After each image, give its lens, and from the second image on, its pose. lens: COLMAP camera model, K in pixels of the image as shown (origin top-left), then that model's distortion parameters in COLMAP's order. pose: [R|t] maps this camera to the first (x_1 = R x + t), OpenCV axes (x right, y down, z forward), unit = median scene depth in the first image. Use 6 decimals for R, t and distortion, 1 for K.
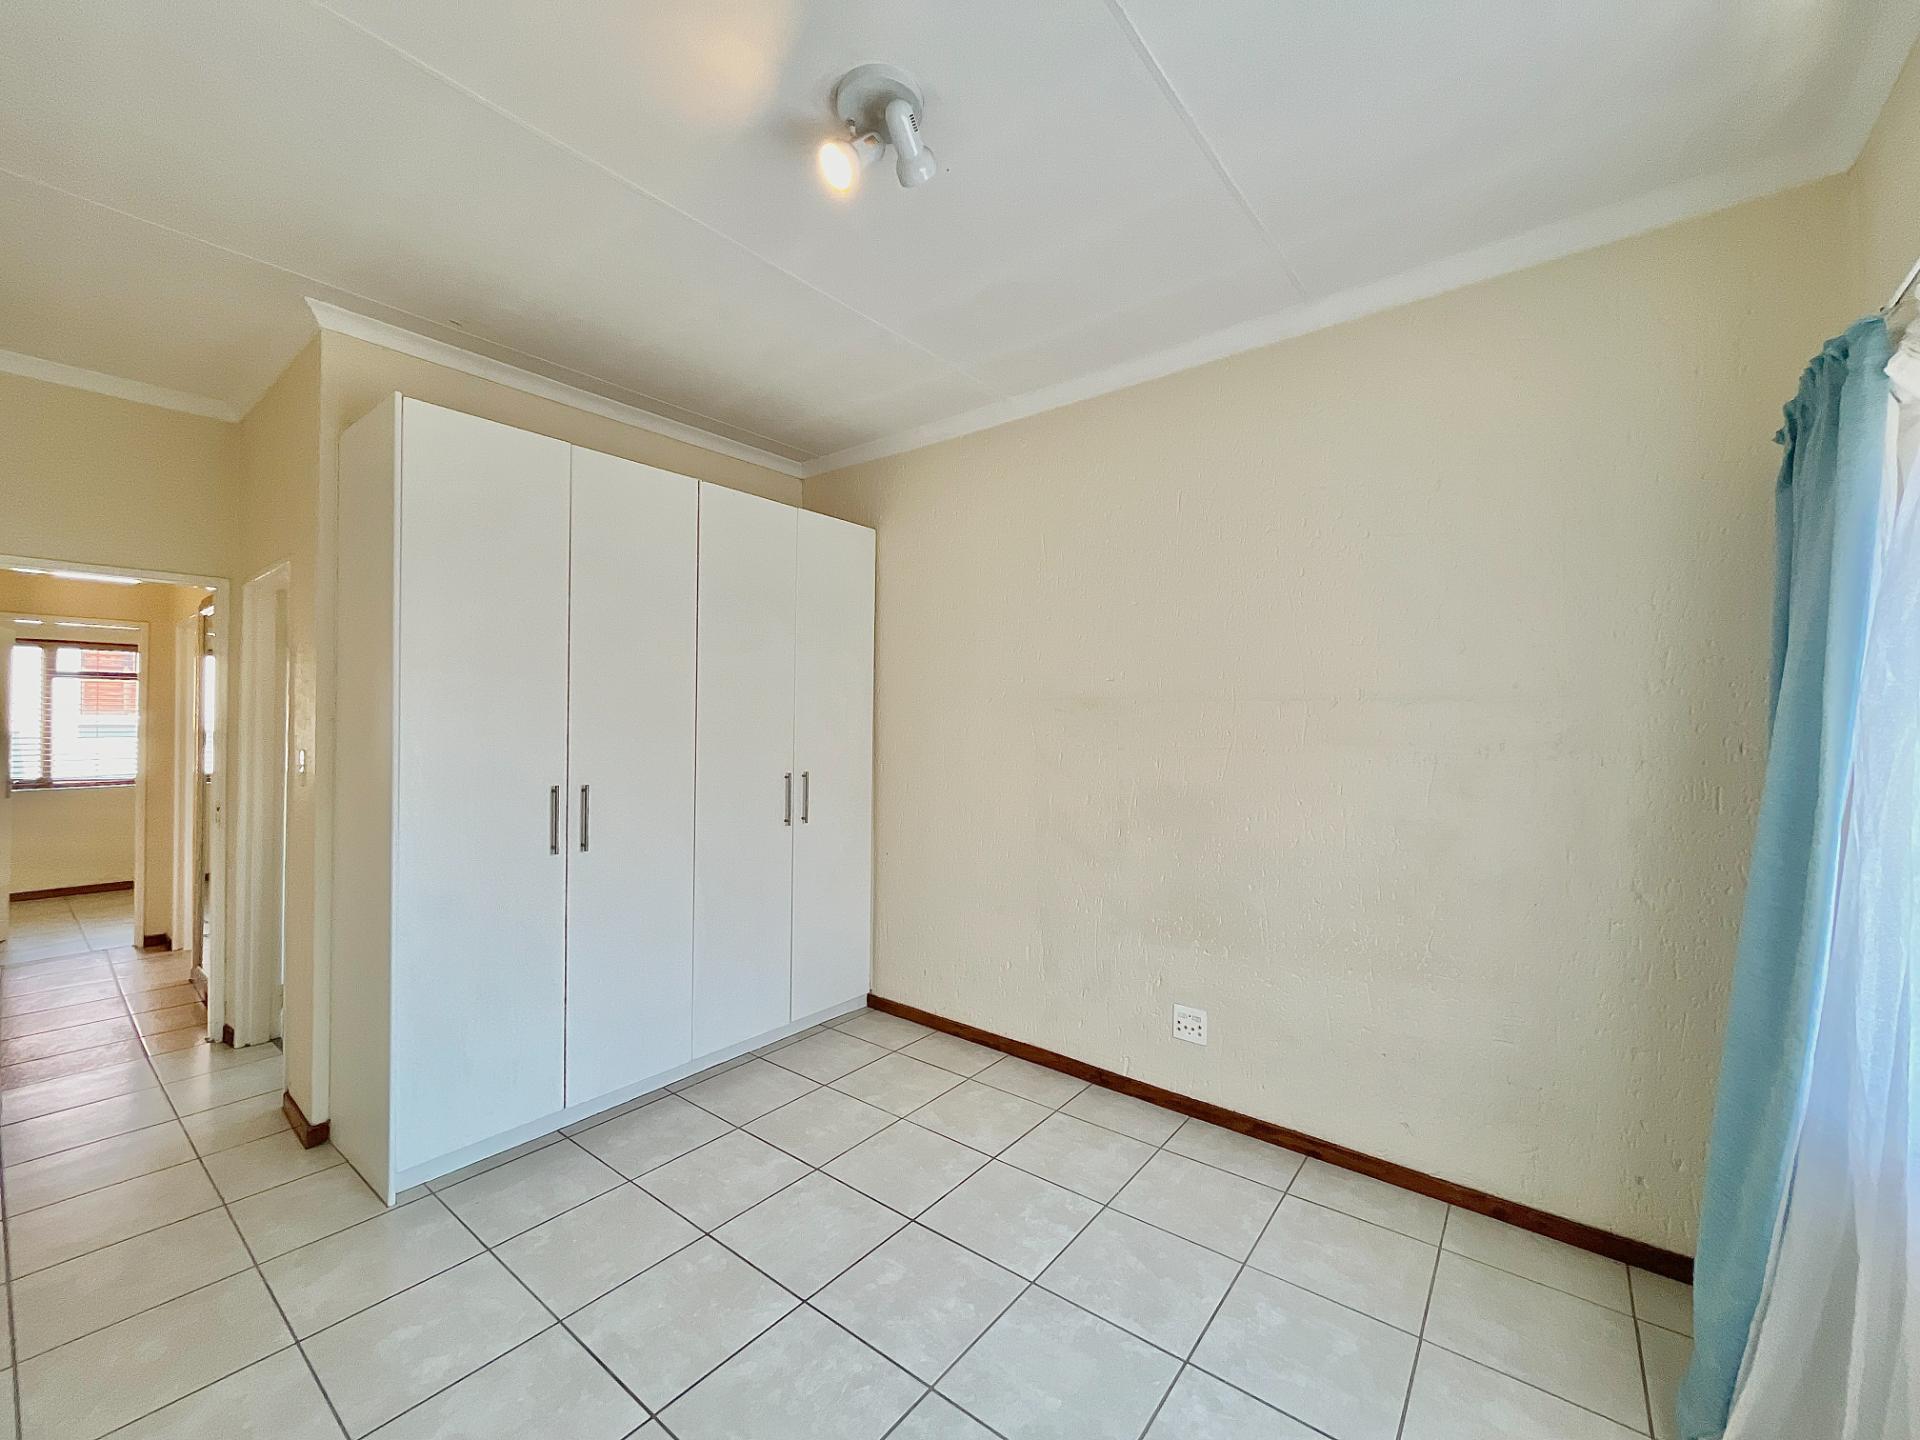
lens RADIAL K [[778.3, 0, 945.9], [0, 778.3, 716.3], [0, 0, 1]] dist [-0.002221, 0.001316]
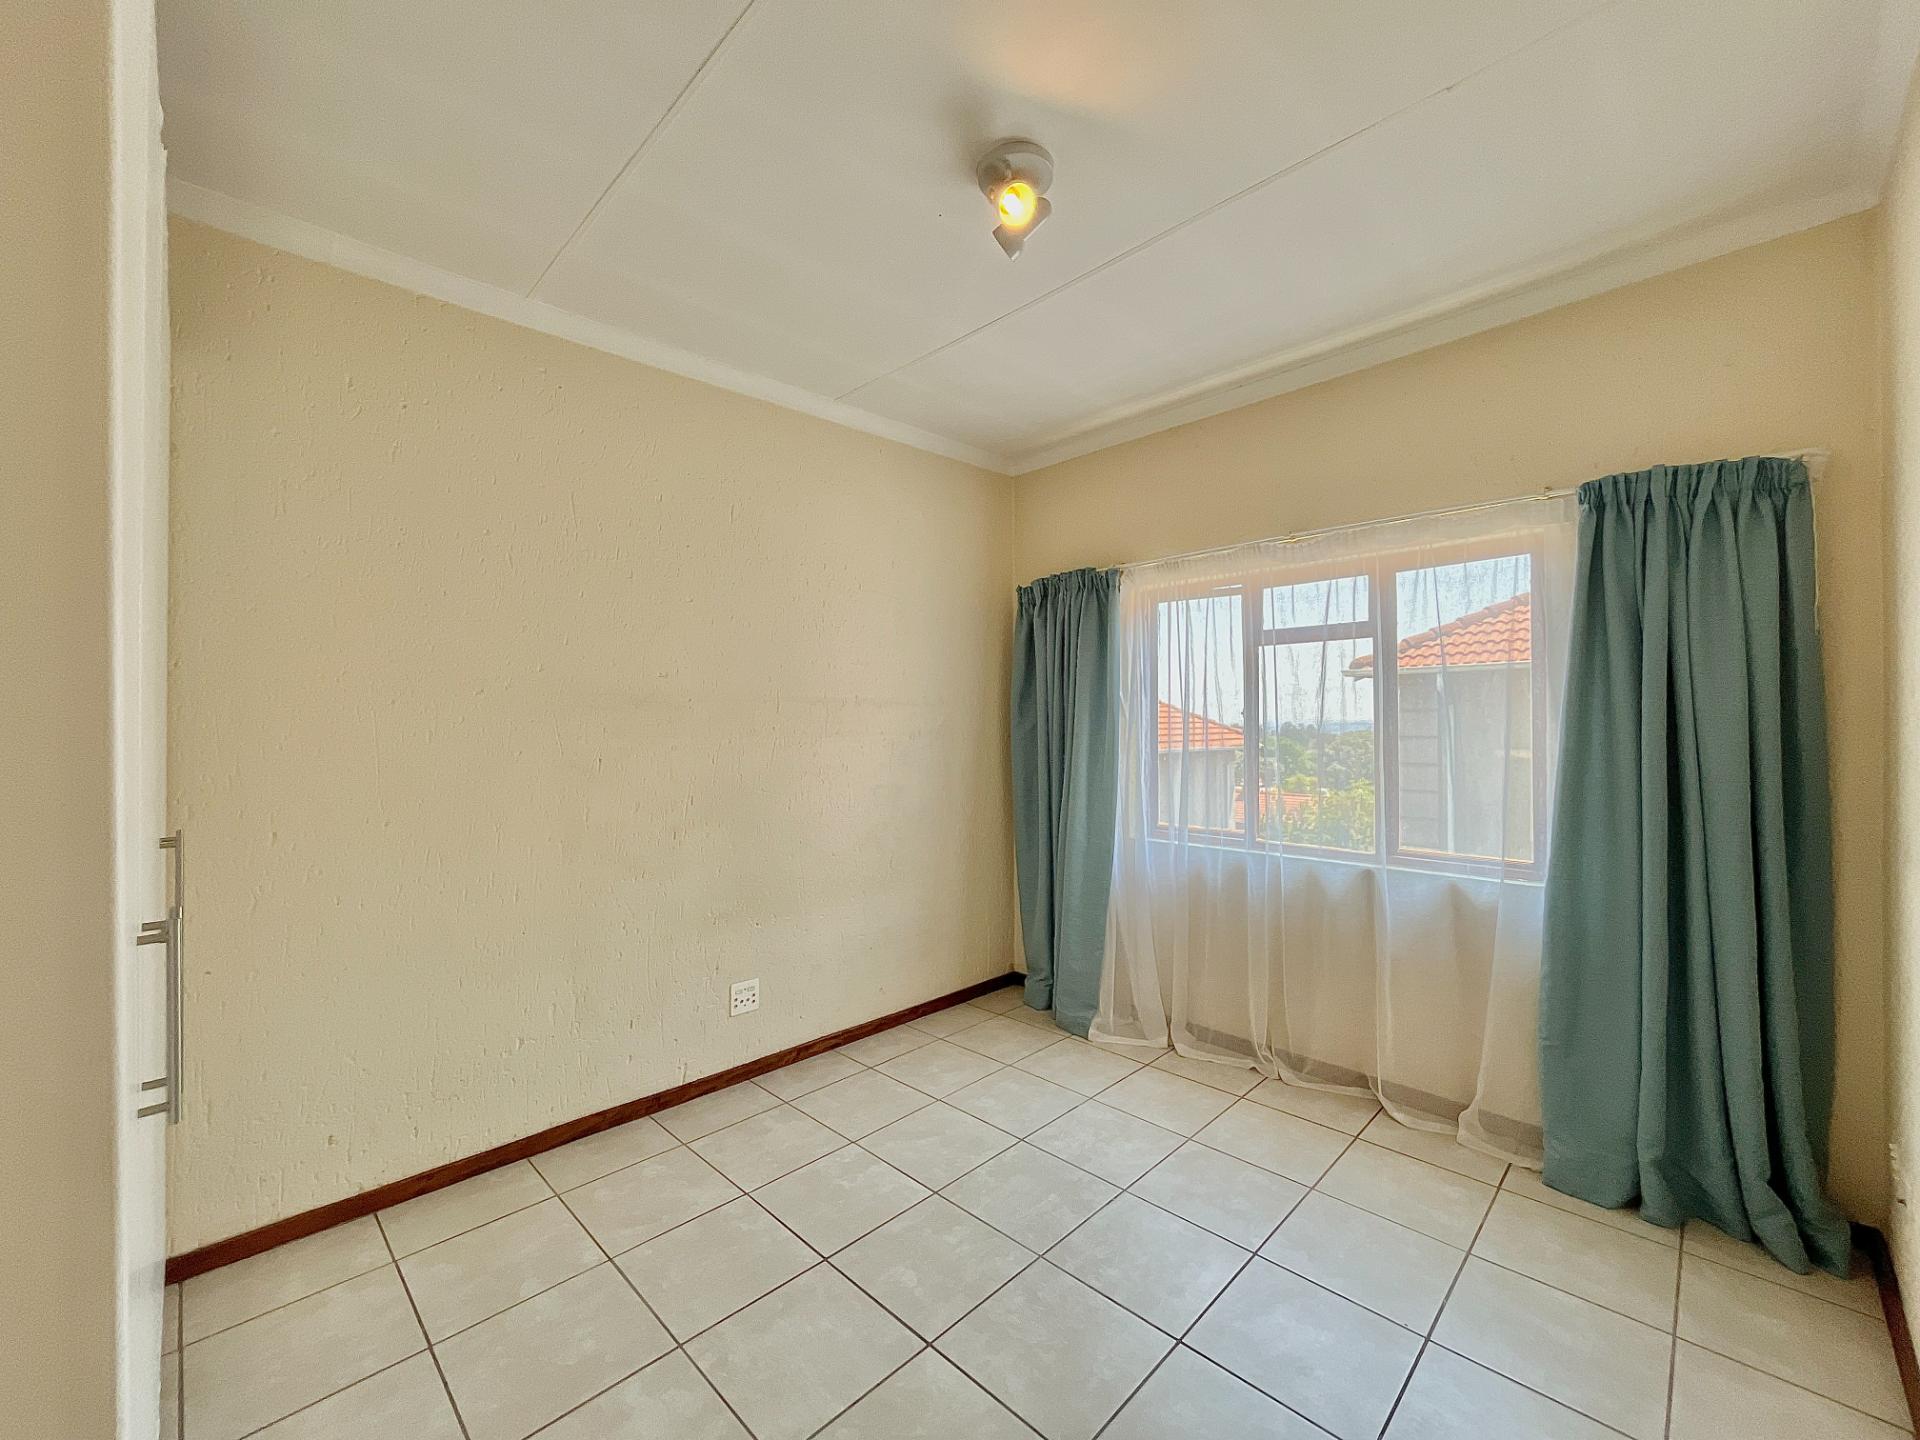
lens RADIAL K [[778.3, 0, 970.9], [0, 778.3, 716.6], [0, 0, 1]] dist [-0.002221, 0.001316]
pose [[0.103515, -0.003013, 0.994623, -0.982781], [-0.005077, 0.999981, 0.003558, -0.003988], [-0.994615, -0.005418, 0.103497, 0.763677]]
